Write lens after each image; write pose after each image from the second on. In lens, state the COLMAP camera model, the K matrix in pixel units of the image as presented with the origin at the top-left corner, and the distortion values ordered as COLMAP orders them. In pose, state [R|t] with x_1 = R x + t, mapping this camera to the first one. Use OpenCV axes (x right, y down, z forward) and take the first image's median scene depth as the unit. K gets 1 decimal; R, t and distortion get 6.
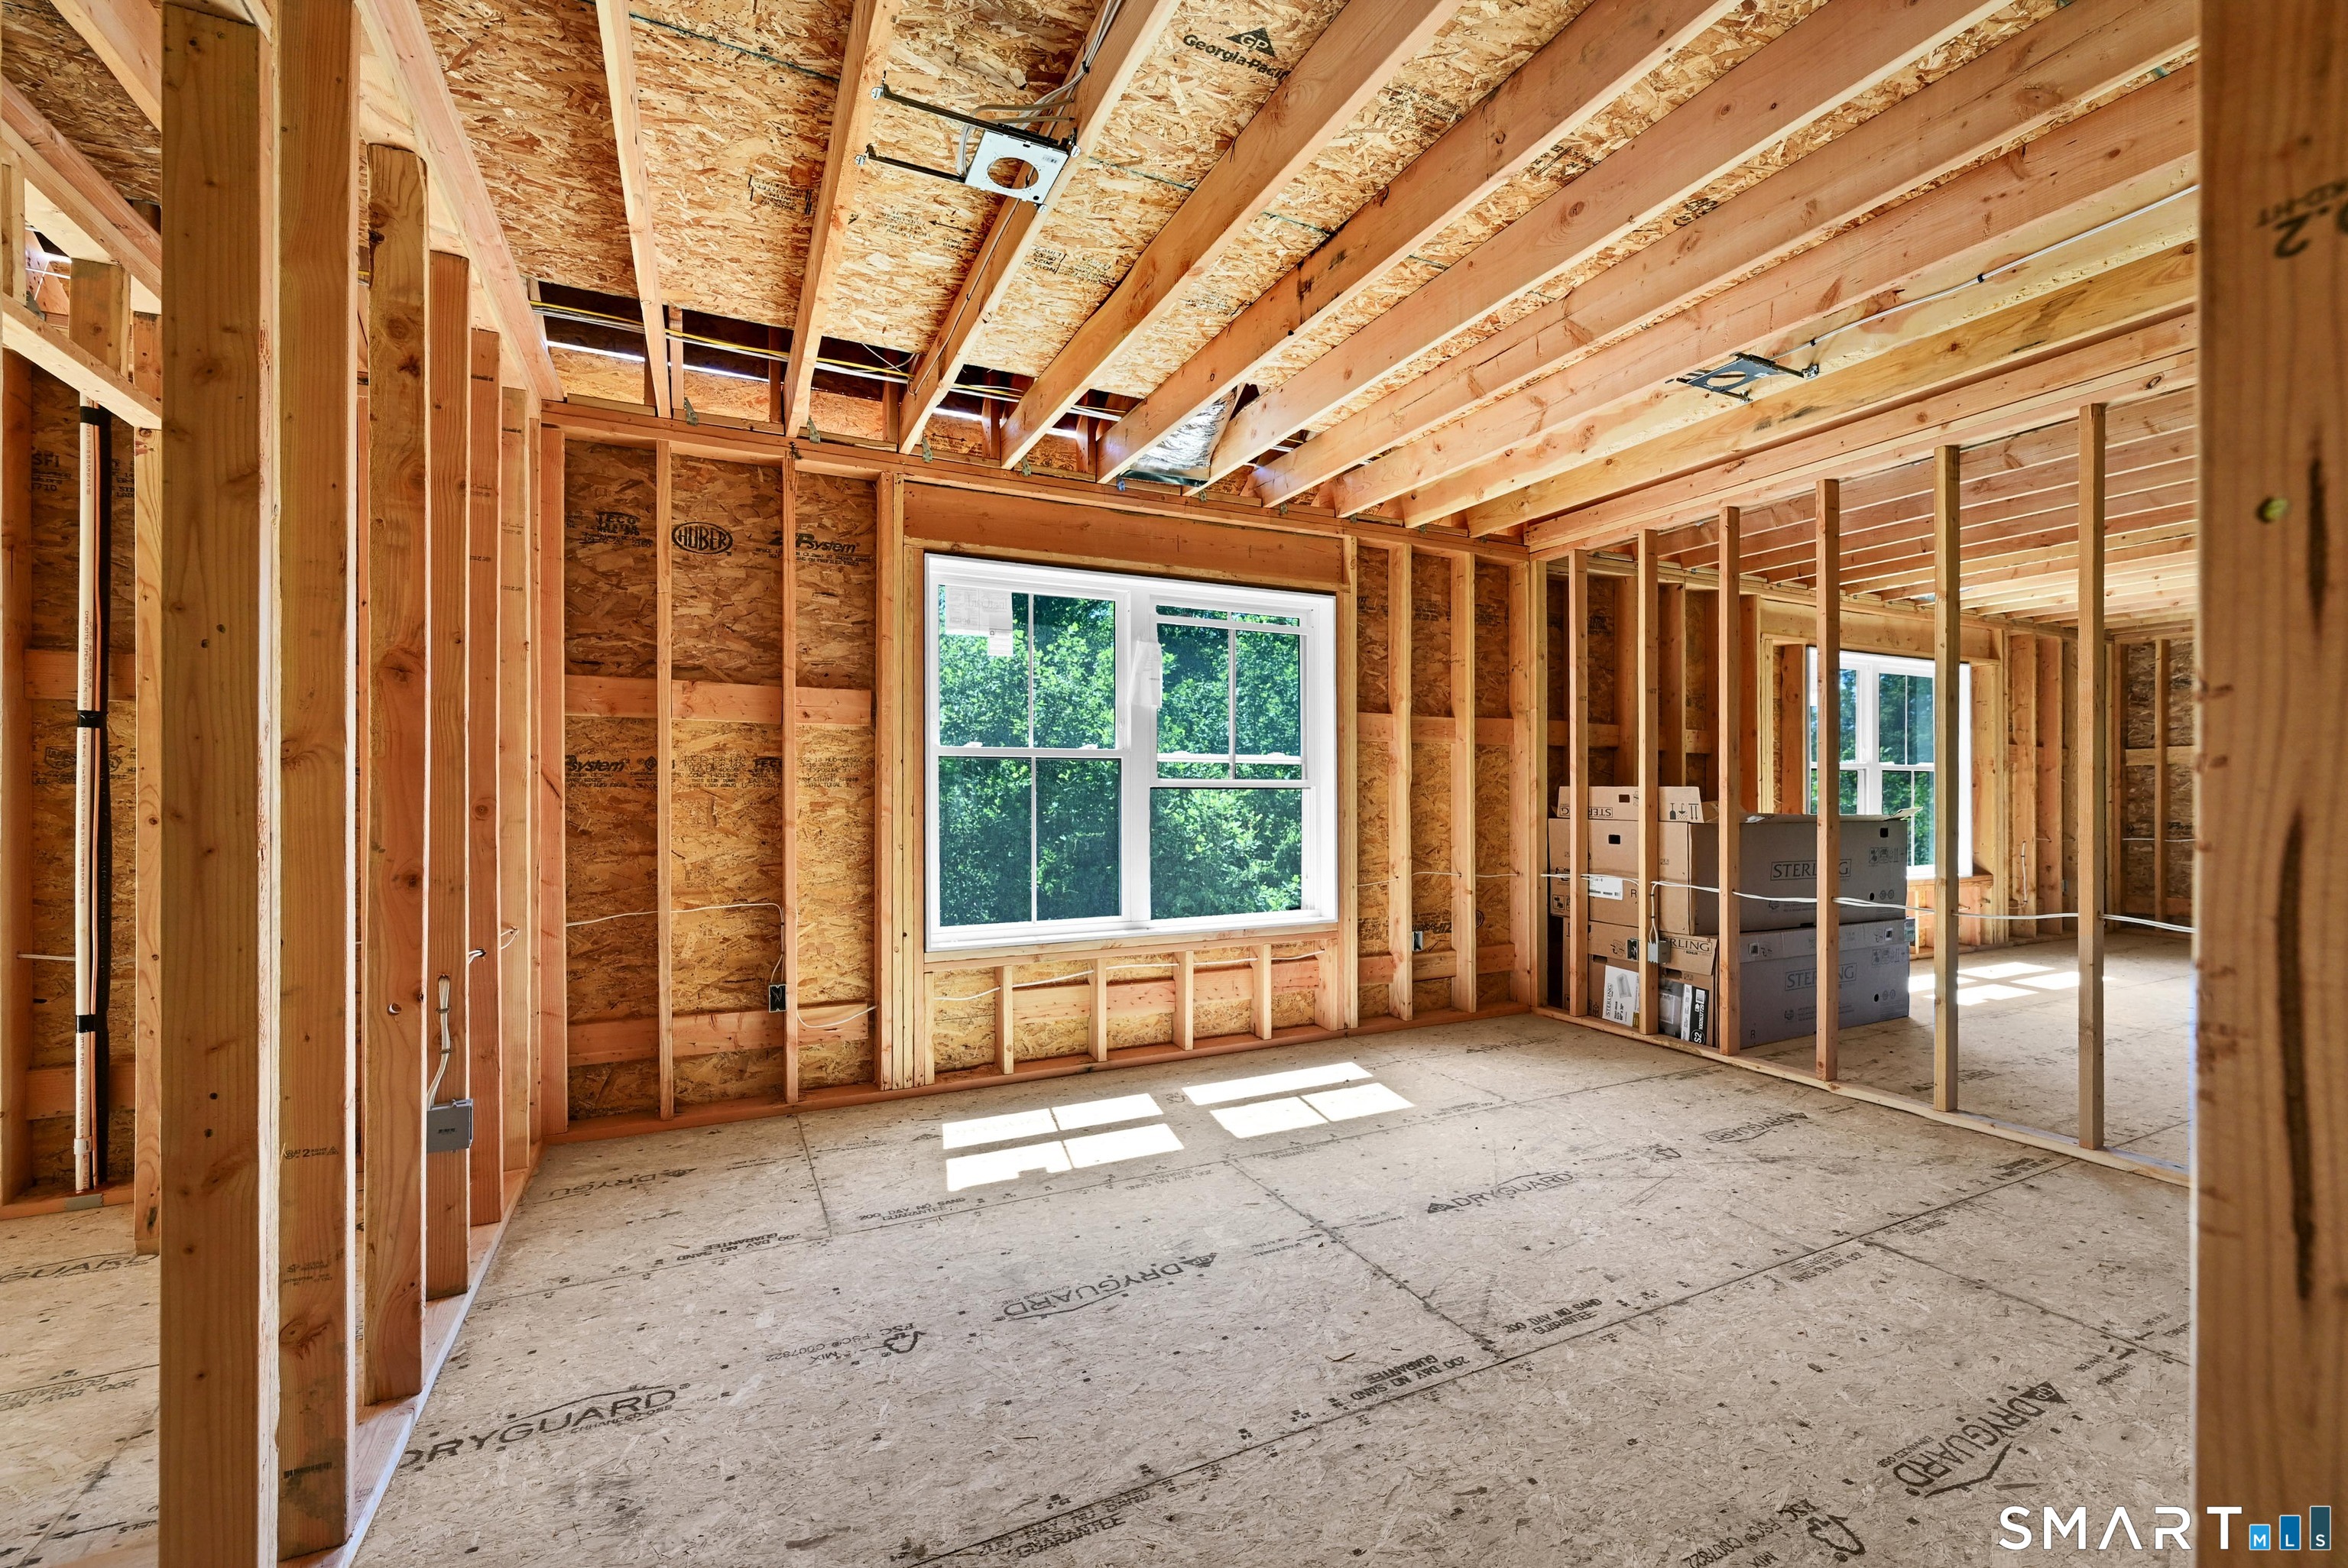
lens RADIAL K [[963.7, 0, 1182.8], [0, 963.7, 794.4], [0, 0, 1]] dist [-0.001589, -0.000216]
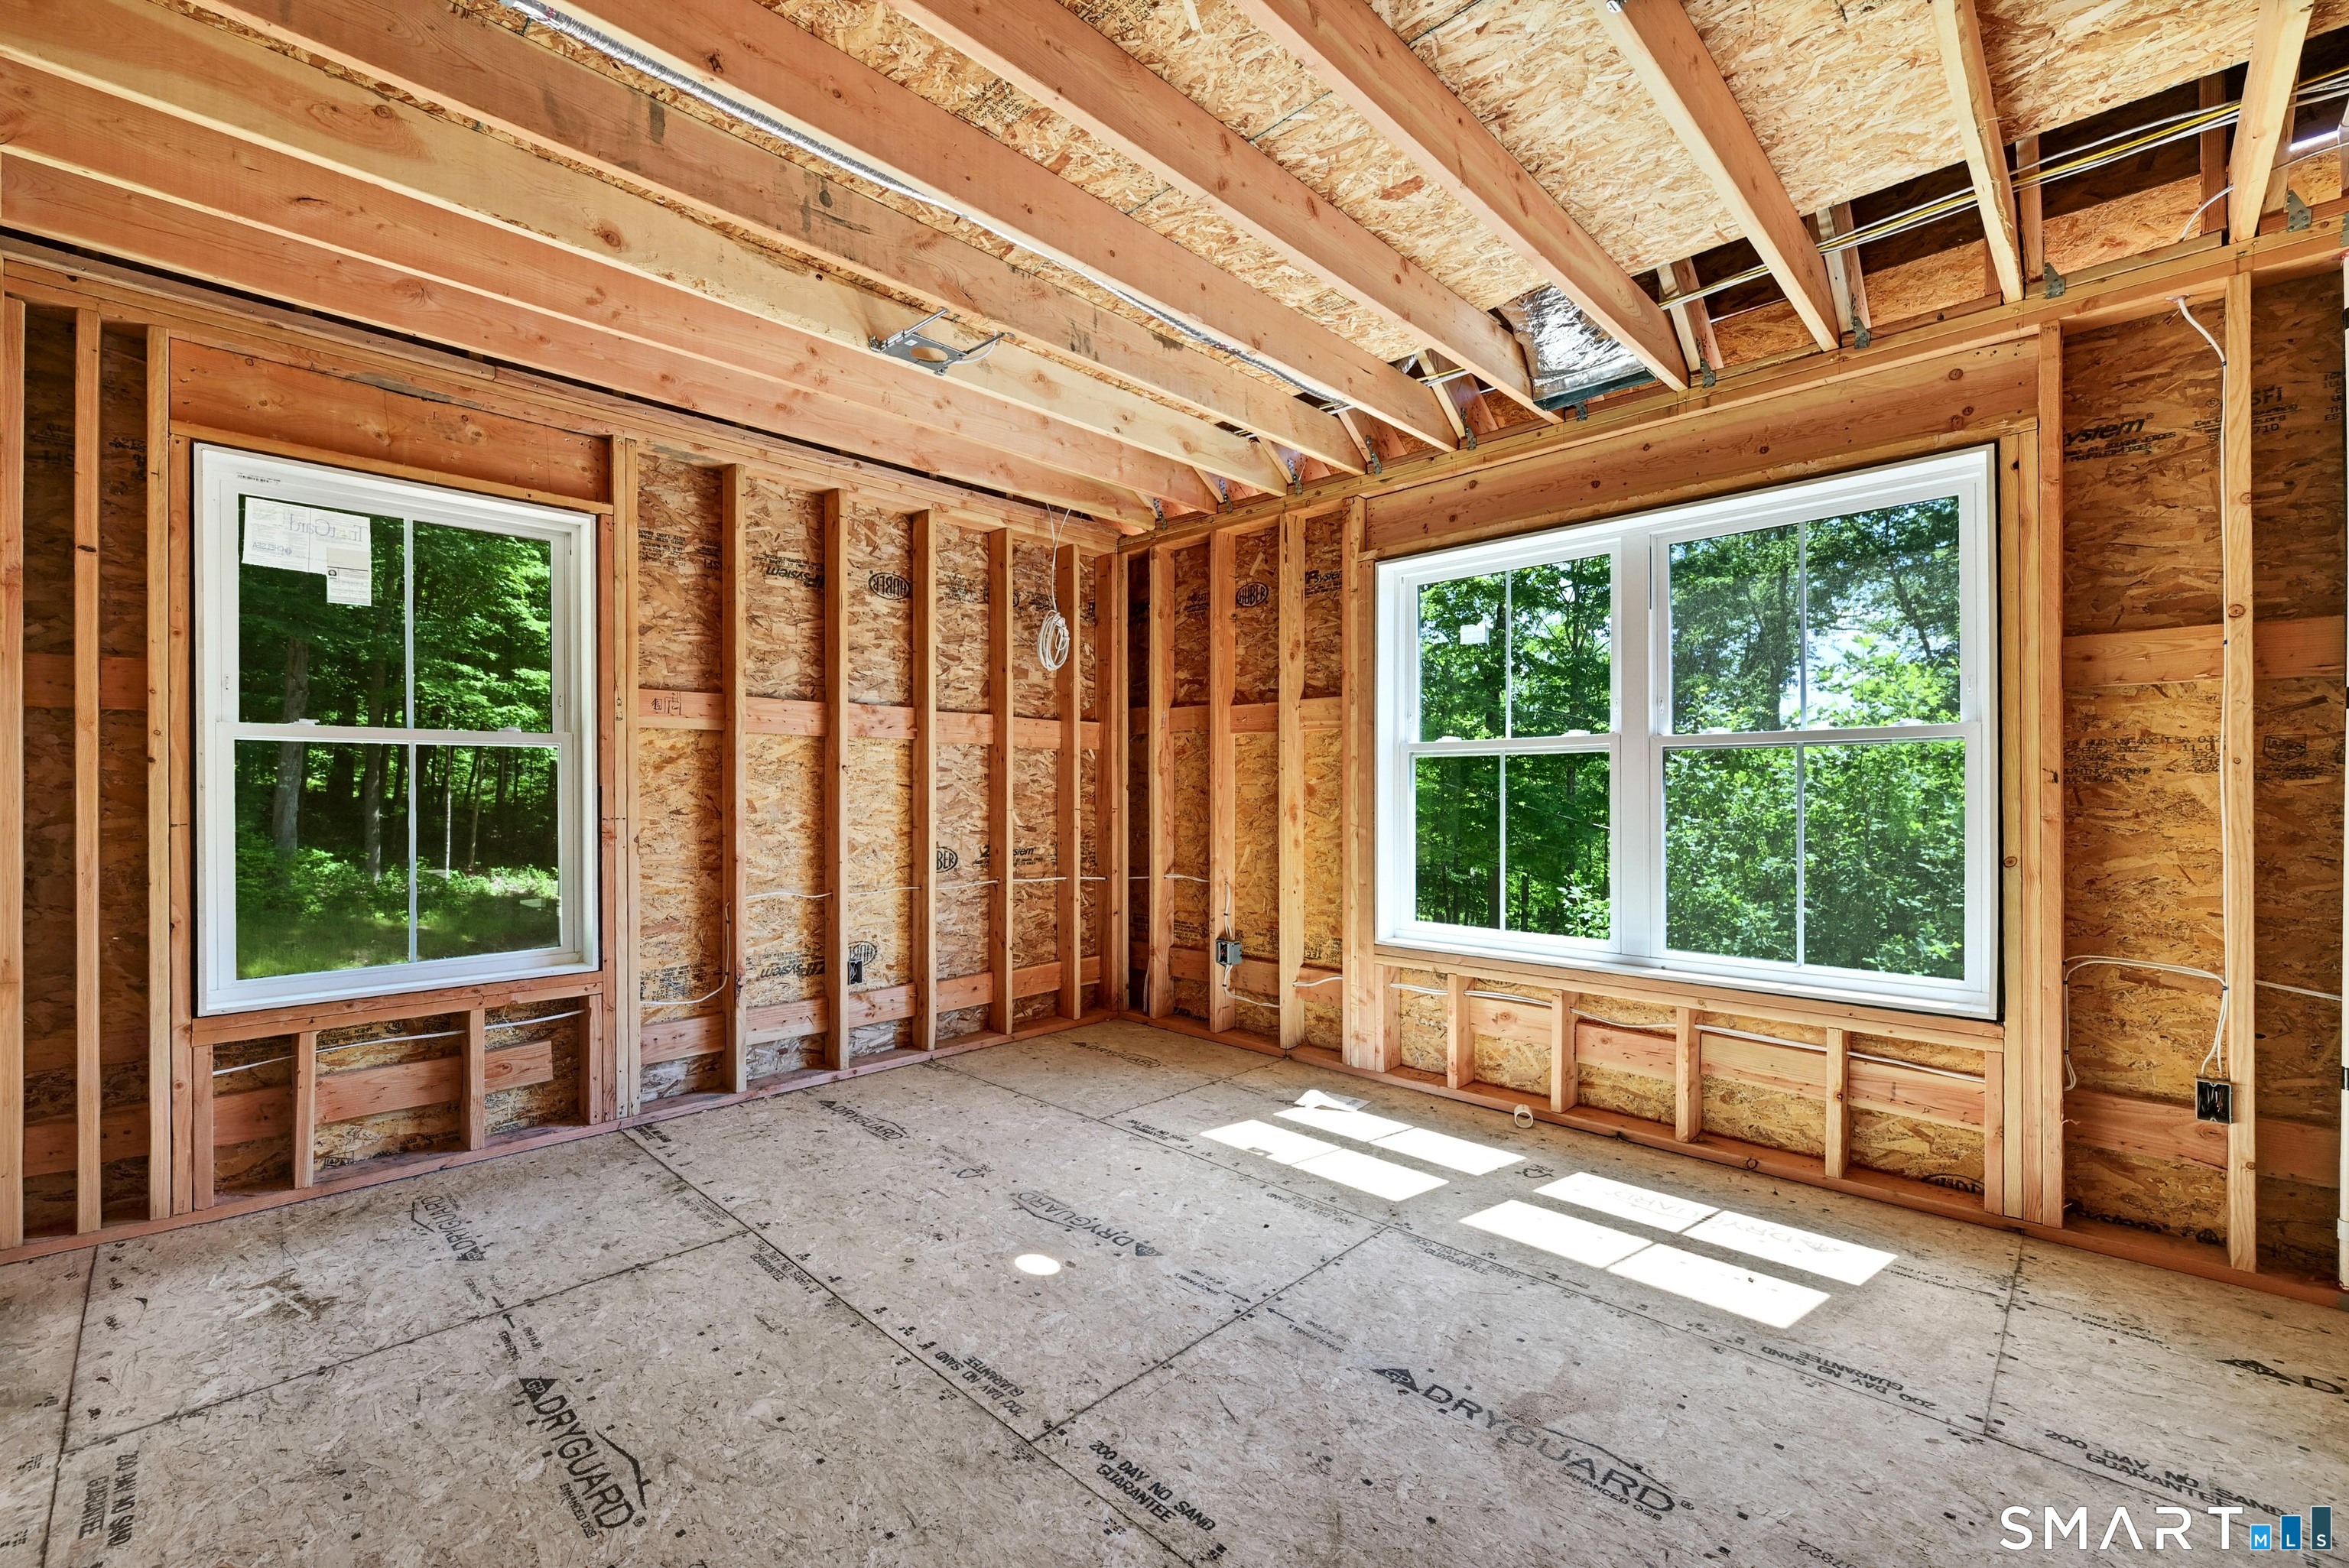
lens RADIAL K [[964.1, 0, 1180.4], [0, 964.1, 790.7], [0, 0, 1]] dist [-0.001589, -0.000216]
pose [[0.331393, -0.001888, -0.943491, 0.654700], [0.005134, 0.999987, -0.000198, -0.005608], [0.943479, -0.004779, 0.331398, 0.452423]]
